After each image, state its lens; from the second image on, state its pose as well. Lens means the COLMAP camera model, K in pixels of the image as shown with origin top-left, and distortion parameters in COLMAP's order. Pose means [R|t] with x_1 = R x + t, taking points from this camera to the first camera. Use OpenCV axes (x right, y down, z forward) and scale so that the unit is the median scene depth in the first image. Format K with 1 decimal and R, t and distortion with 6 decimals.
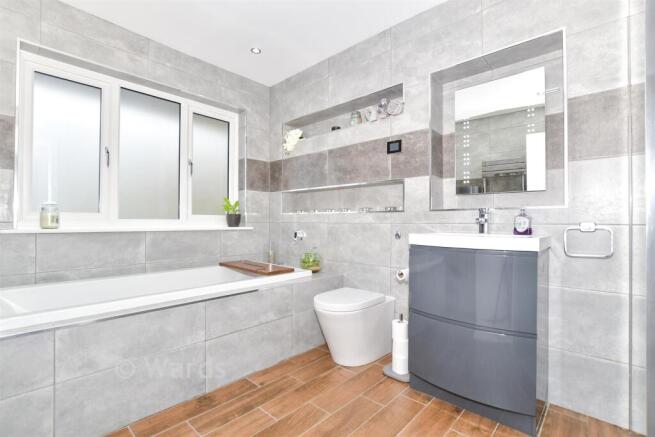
lens RADIAL K [[303.8, 0, 325.8], [0, 303.8, 219.3], [0, 0, 1]] dist [-0.021686, 0.000470]
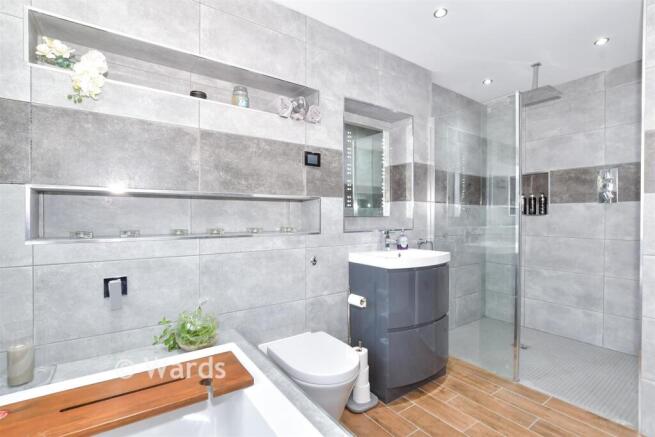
lens RADIAL K [[303.8, 0, 325.8], [0, 303.8, 219.3], [0, 0, 1]] dist [-0.021686, 0.000470]
pose [[0.206211, -0.009853, 0.978458, -0.604903], [-0.003141, 0.999937, 0.010732, -0.075297], [-0.978502, -0.005287, 0.206167, 0.767272]]
